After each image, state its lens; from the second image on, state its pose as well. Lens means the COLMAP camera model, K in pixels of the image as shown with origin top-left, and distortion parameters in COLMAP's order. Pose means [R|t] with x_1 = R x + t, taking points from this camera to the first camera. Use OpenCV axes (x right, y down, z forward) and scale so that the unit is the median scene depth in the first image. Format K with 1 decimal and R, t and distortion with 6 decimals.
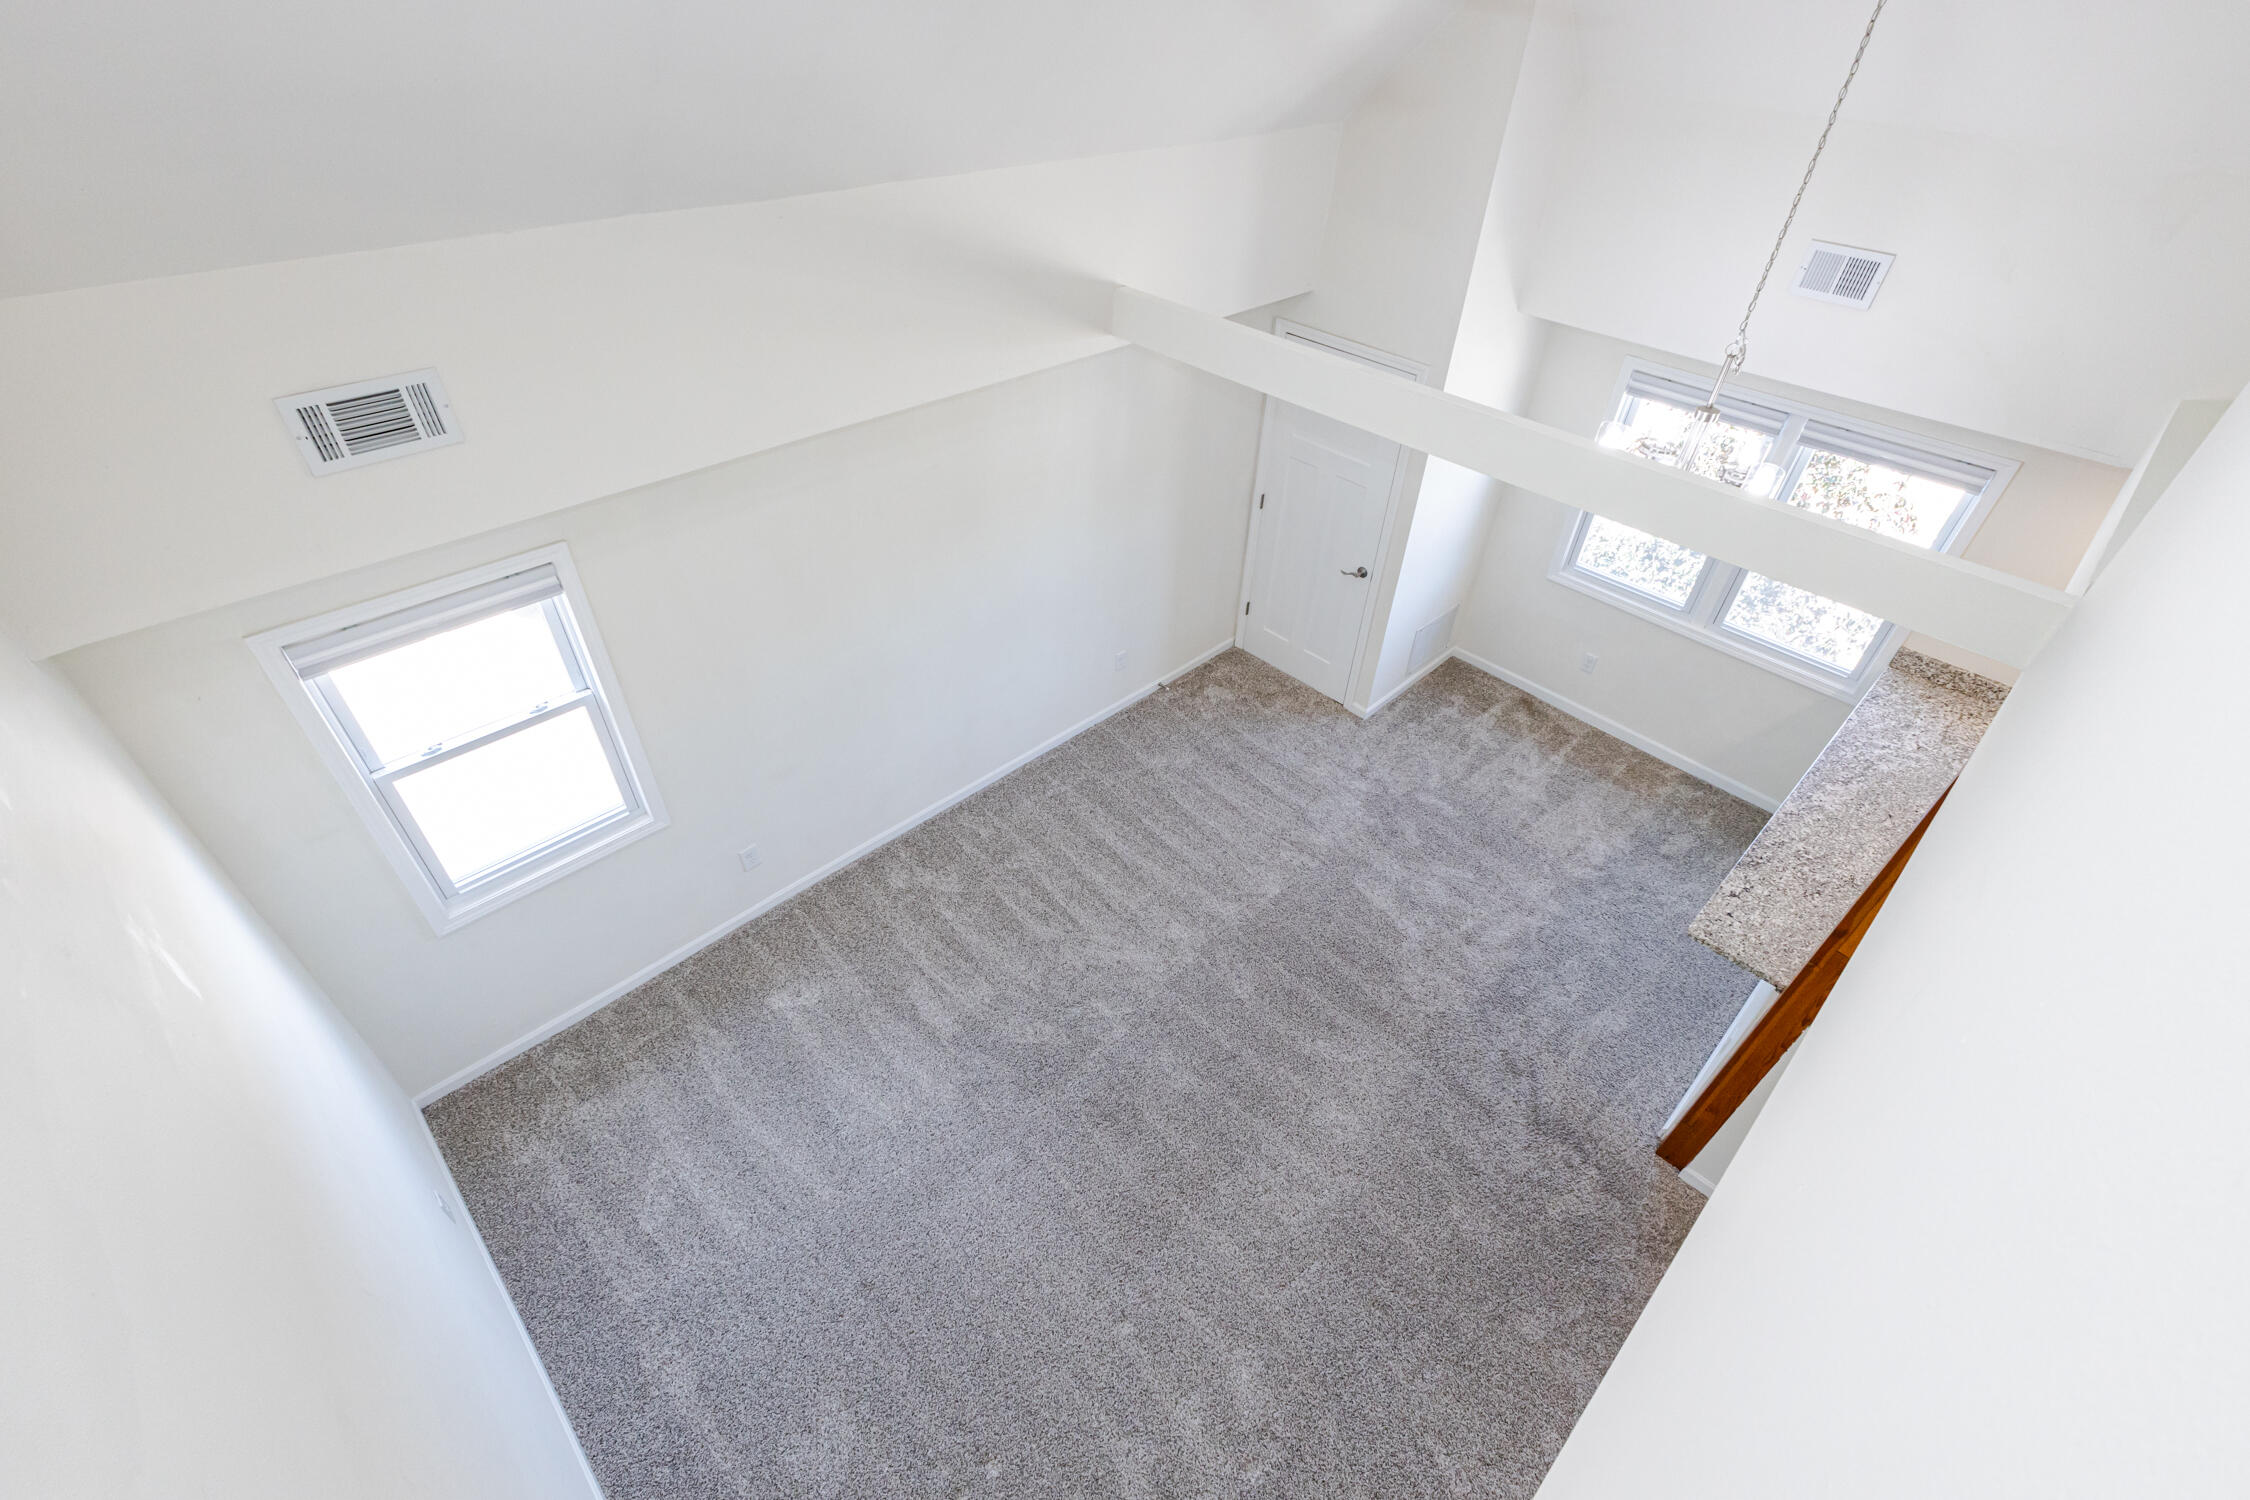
lens RADIAL K [[988.3, 0, 1117.5], [0, 988.3, 754.6], [0, 0, 1]] dist [0.013039, -0.003576]
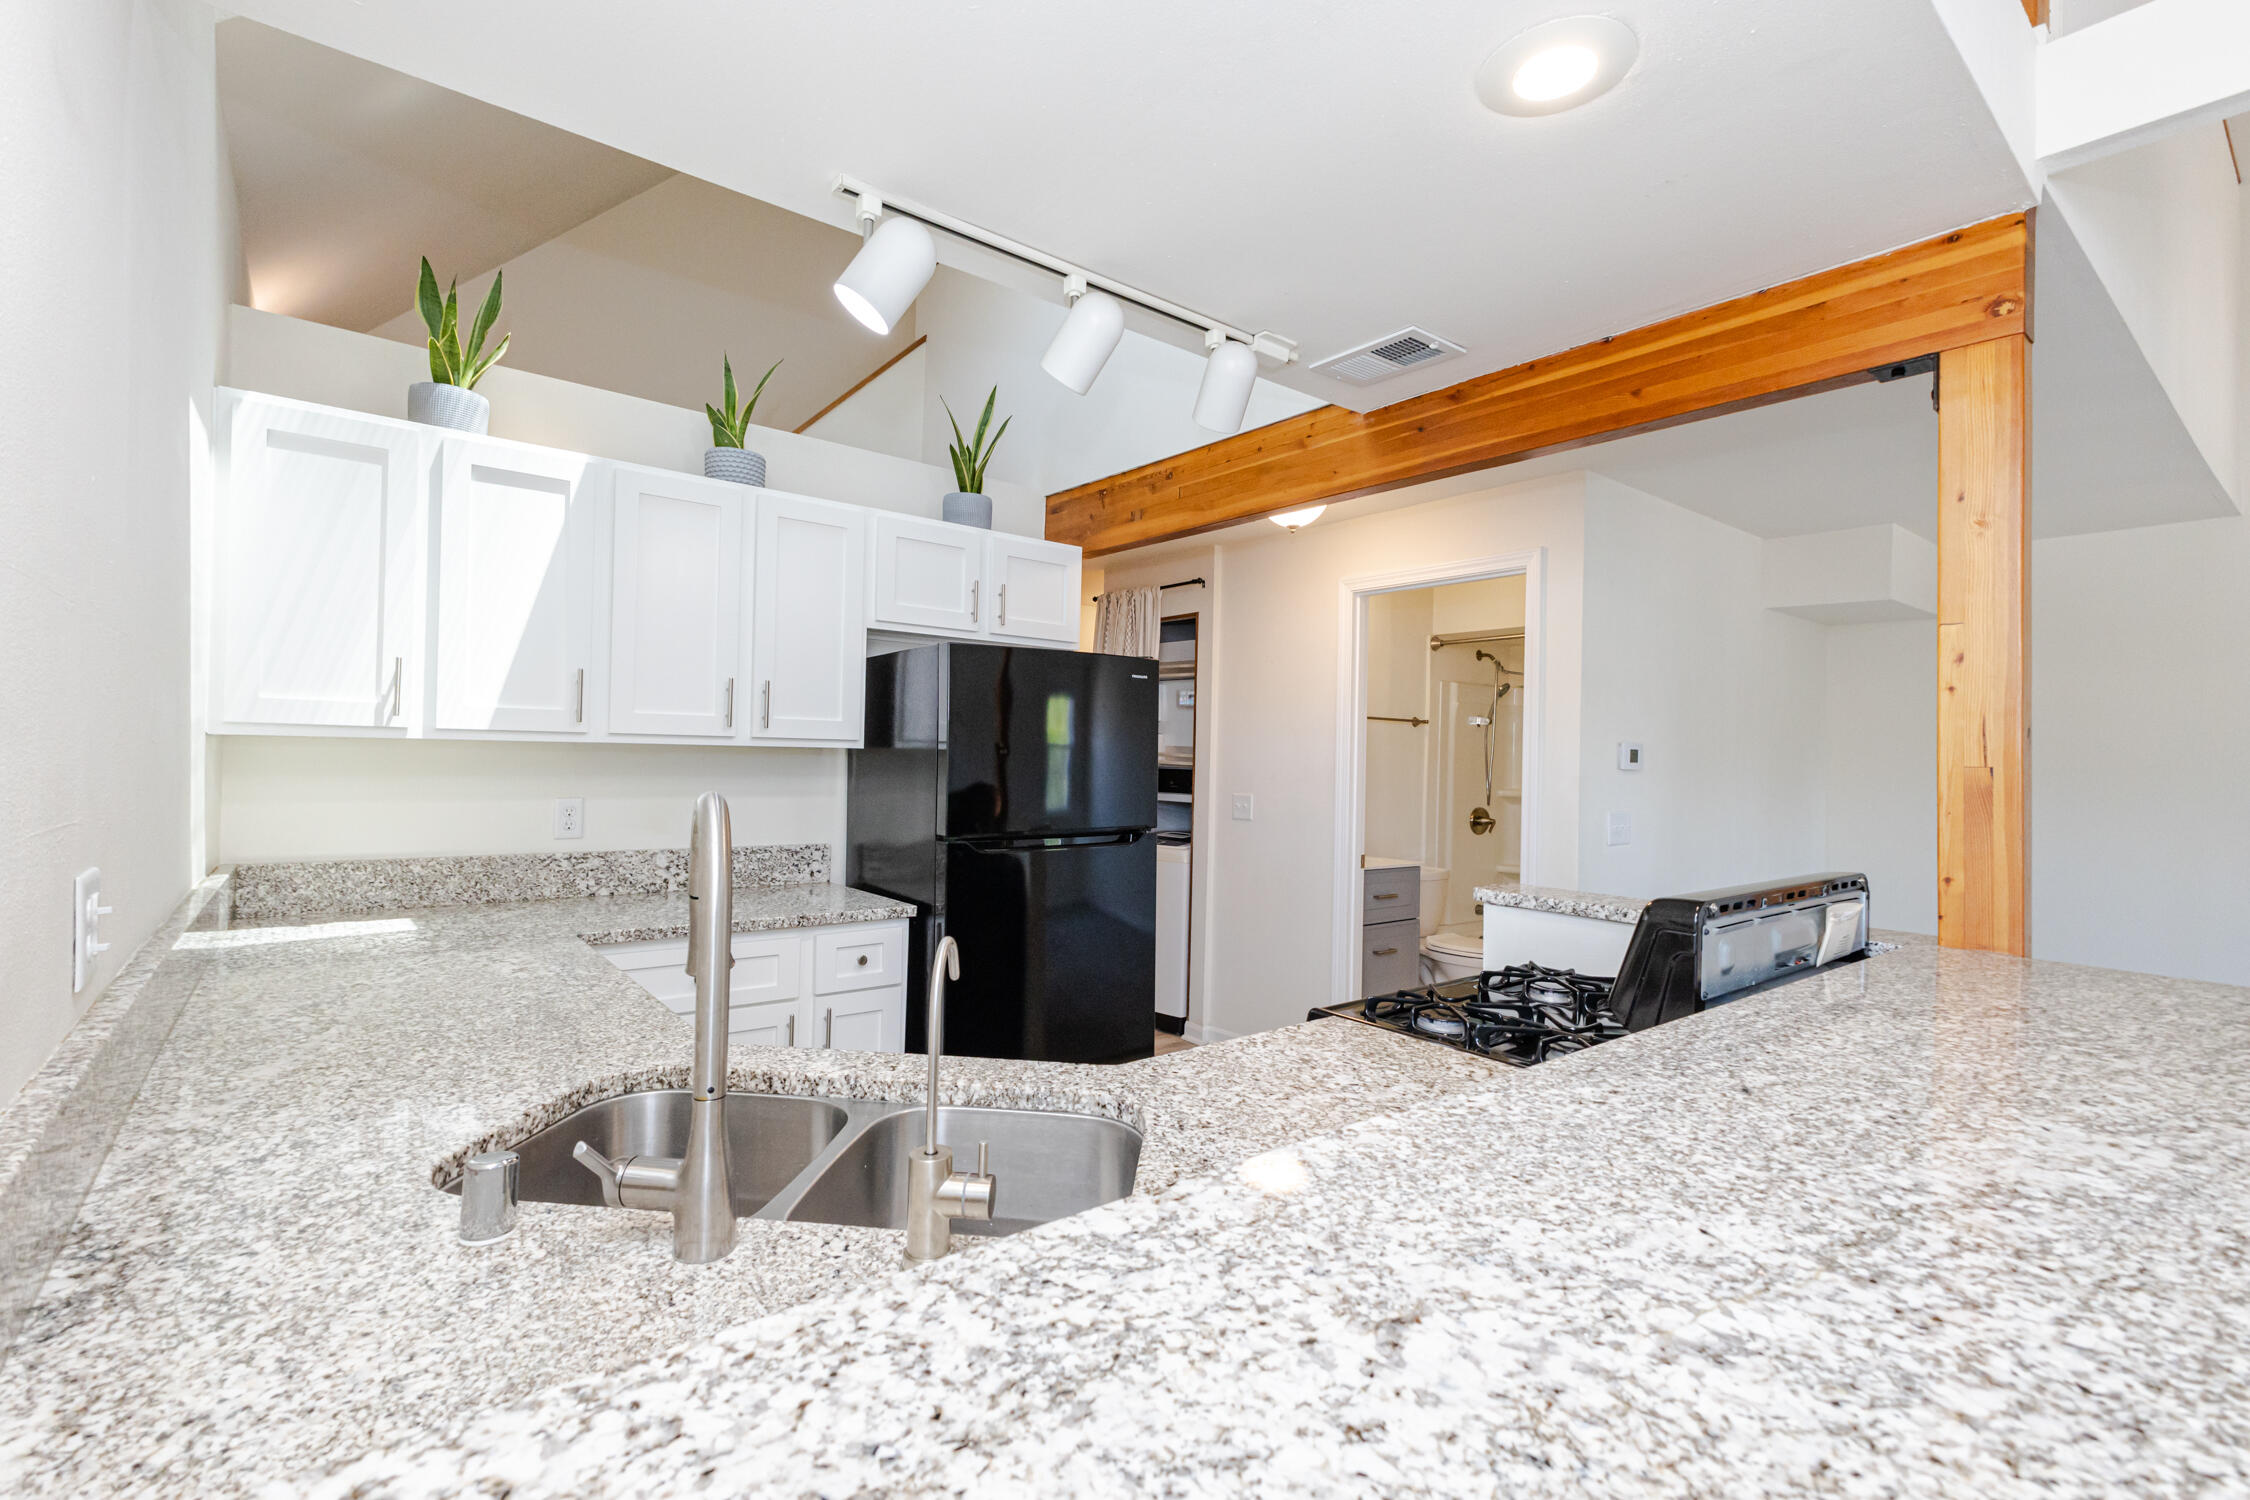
lens RADIAL K [[988.3, 0, 1114.8], [0, 988.3, 744.0], [0, 0, 1]] dist [0.013039, -0.003576]
pose [[-0.993042, -0.053064, 0.105128, 0.650905], [0.027029, 0.766183, 0.642054, -0.105631], [-0.114617, 0.640428, -0.759418, 0.823006]]
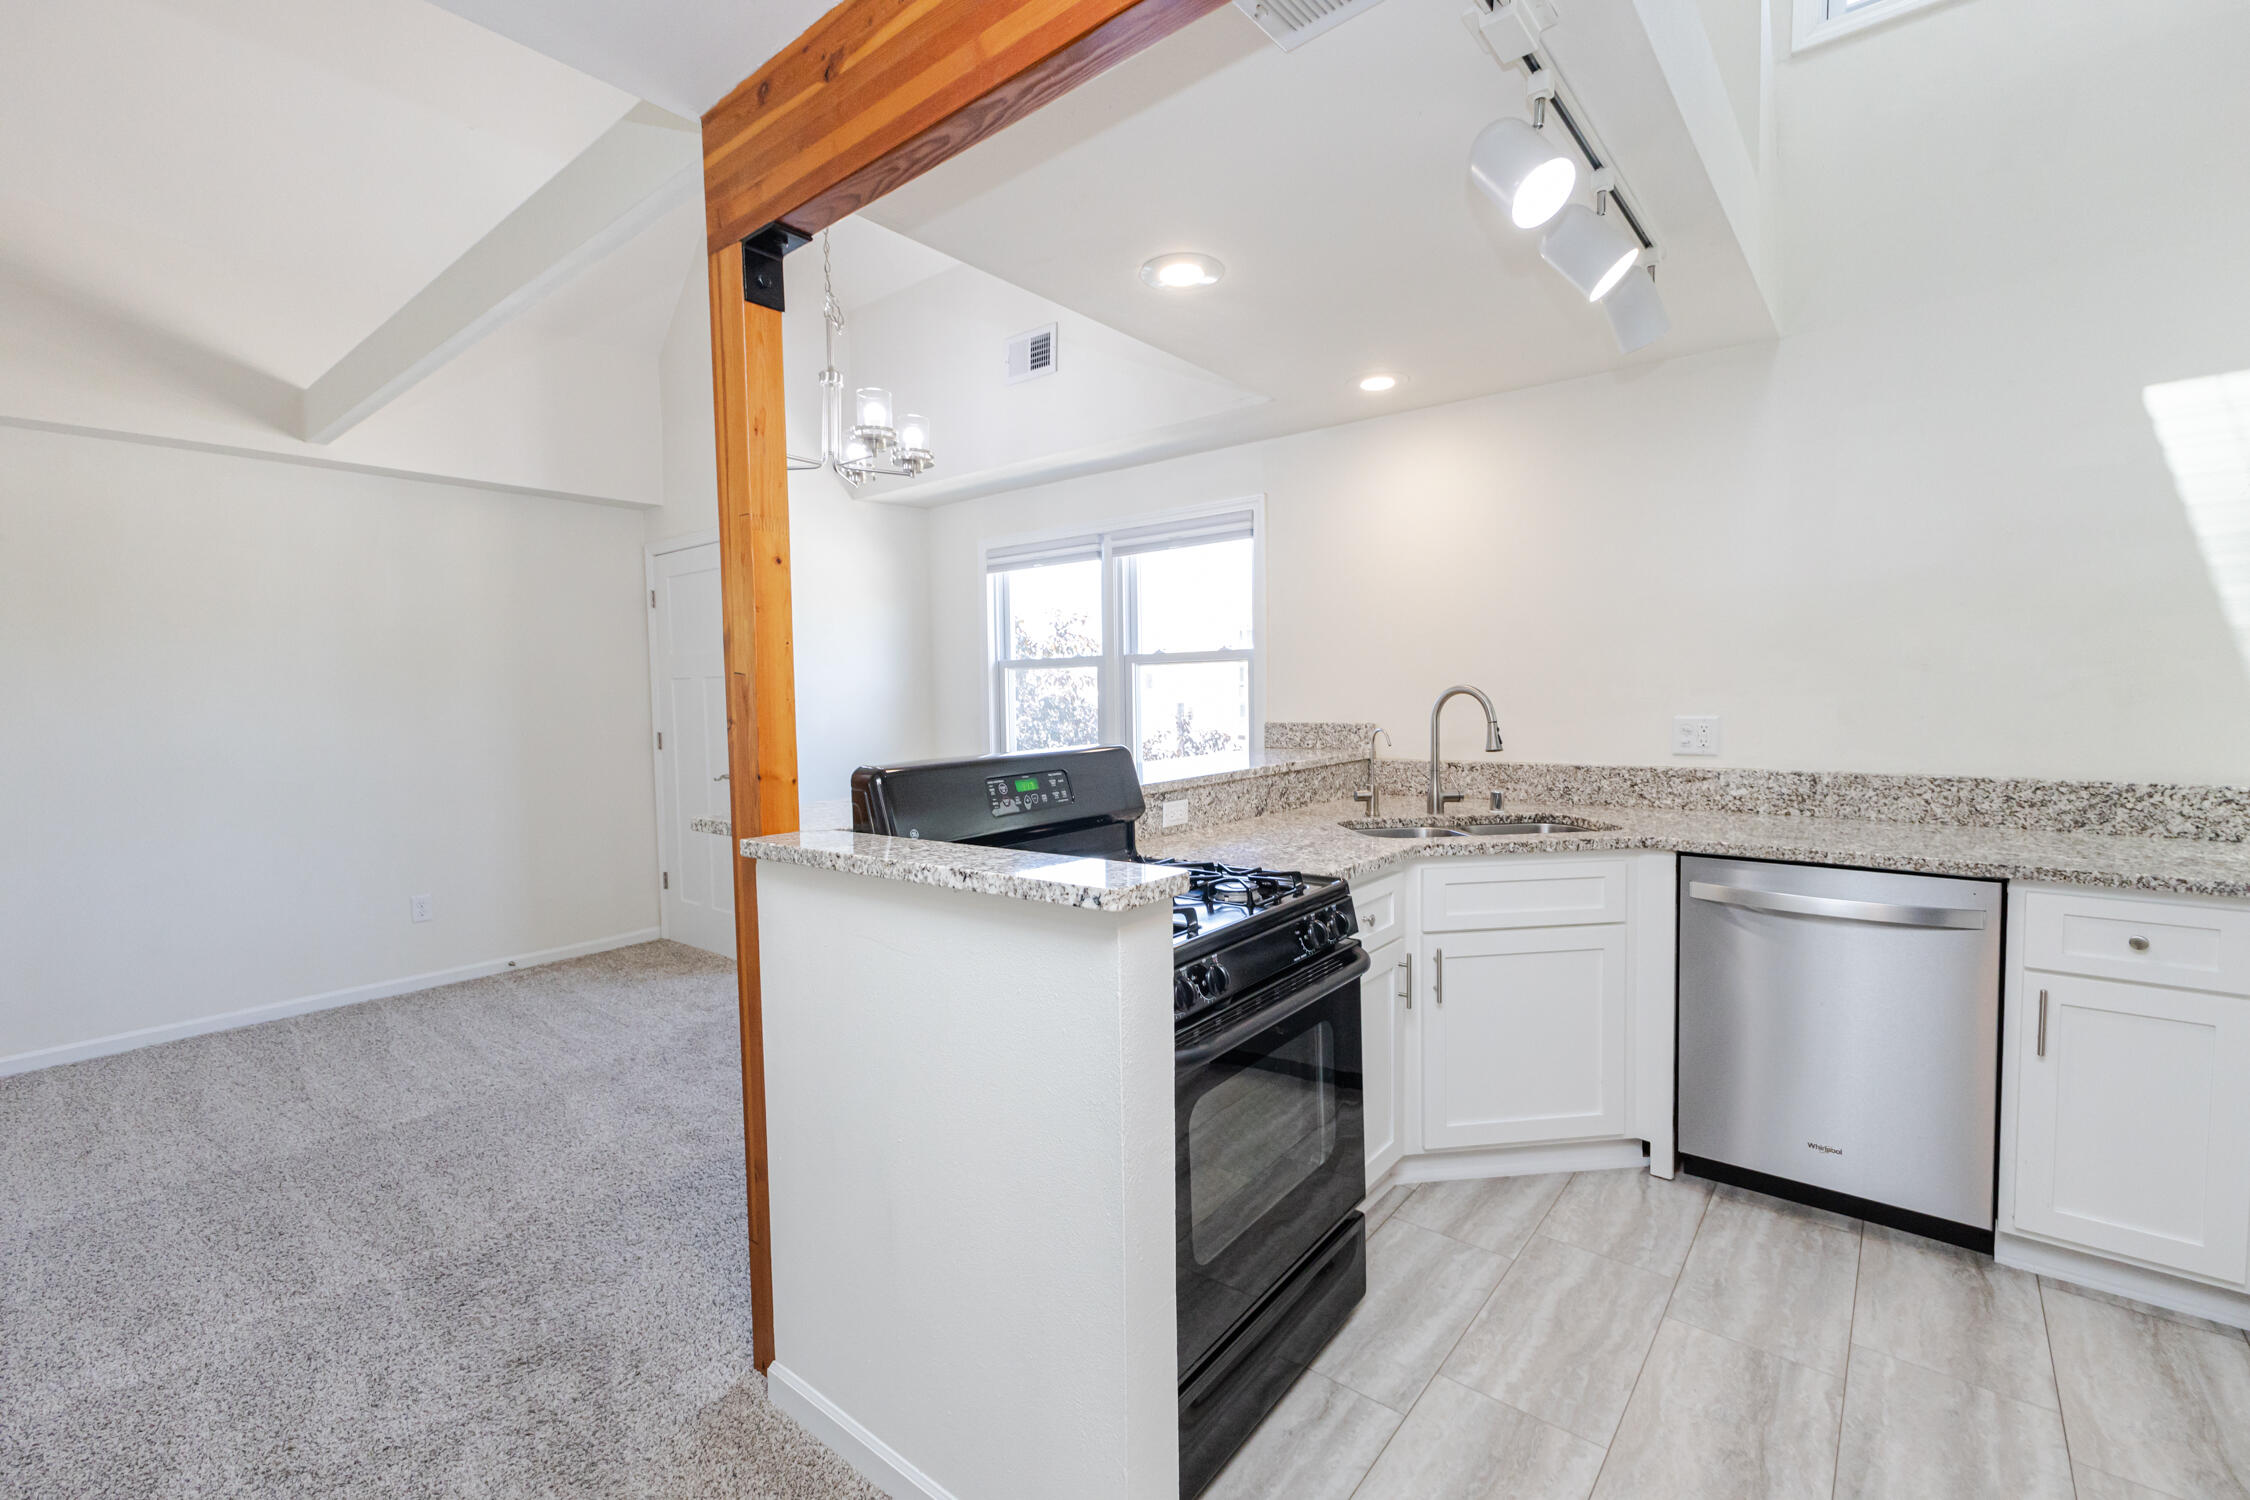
lens RADIAL K [[974.8, 0, 1137.9], [0, 974.8, 742.7], [0, 0, 1]] dist [0.008501, -0.000380]
pose [[0.992361, -0.056218, 0.109810, 0.504132], [0.111568, 0.788832, -0.604398, 0.342362], [-0.052644, 0.612033, 0.789078, 0.307556]]
